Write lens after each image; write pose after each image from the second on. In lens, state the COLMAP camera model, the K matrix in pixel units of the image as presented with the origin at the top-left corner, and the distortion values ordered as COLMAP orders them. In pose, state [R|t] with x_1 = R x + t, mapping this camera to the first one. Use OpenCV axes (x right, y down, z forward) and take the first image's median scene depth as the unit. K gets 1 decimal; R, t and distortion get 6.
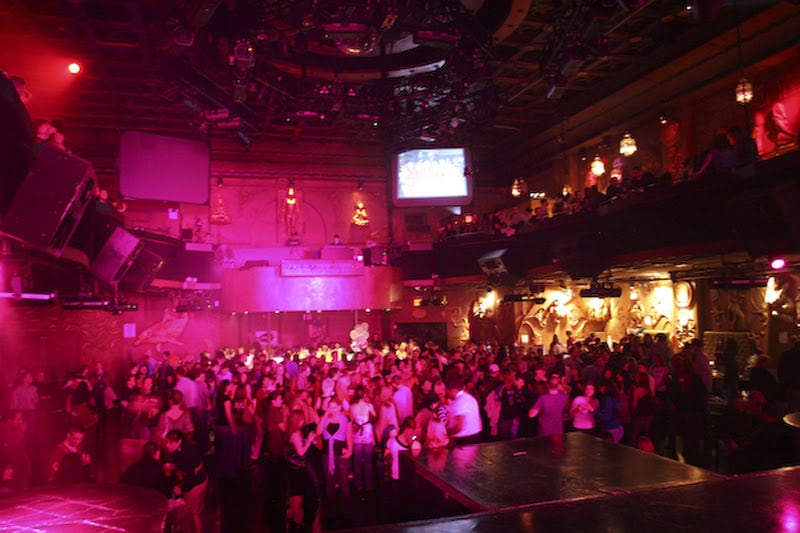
lens RADIAL K [[614.4, 0, 399.7], [0, 614.4, 259.6], [0, 0, 1]] dist [-0.067391, 0.023377]
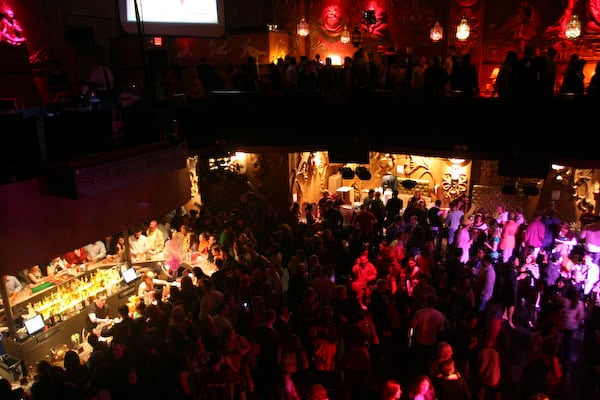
lens RADIAL K [[460.8, 0, 298.8], [0, 460.8, 202.0], [0, 0, 1]] dist [-0.067391, 0.023377]
pose [[0.701501, -0.189669, 0.686966, -0.270427], [-0.061664, 0.944165, 0.323650, -0.090671], [-0.709996, -0.269402, 0.650637, 0.535910]]
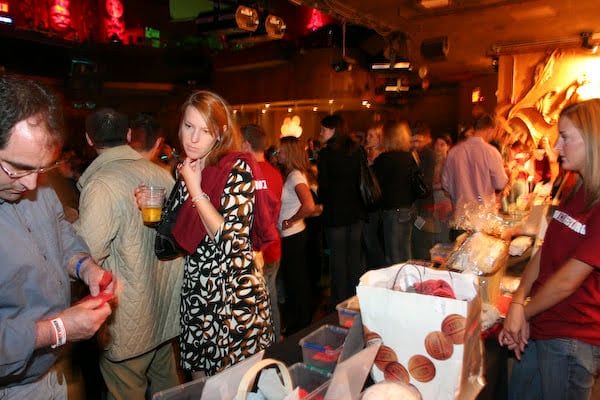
lens RADIAL K [[460.8, 0, 303.2], [0, 460.8, 206.0], [0, 0, 1]] dist [-0.067391, 0.023377]
pose [[0.593902, 0.135113, -0.793111, 0.446744], [0.063389, 0.974874, 0.213545, 0.080271], [0.802036, -0.177099, 0.570415, 0.557014]]
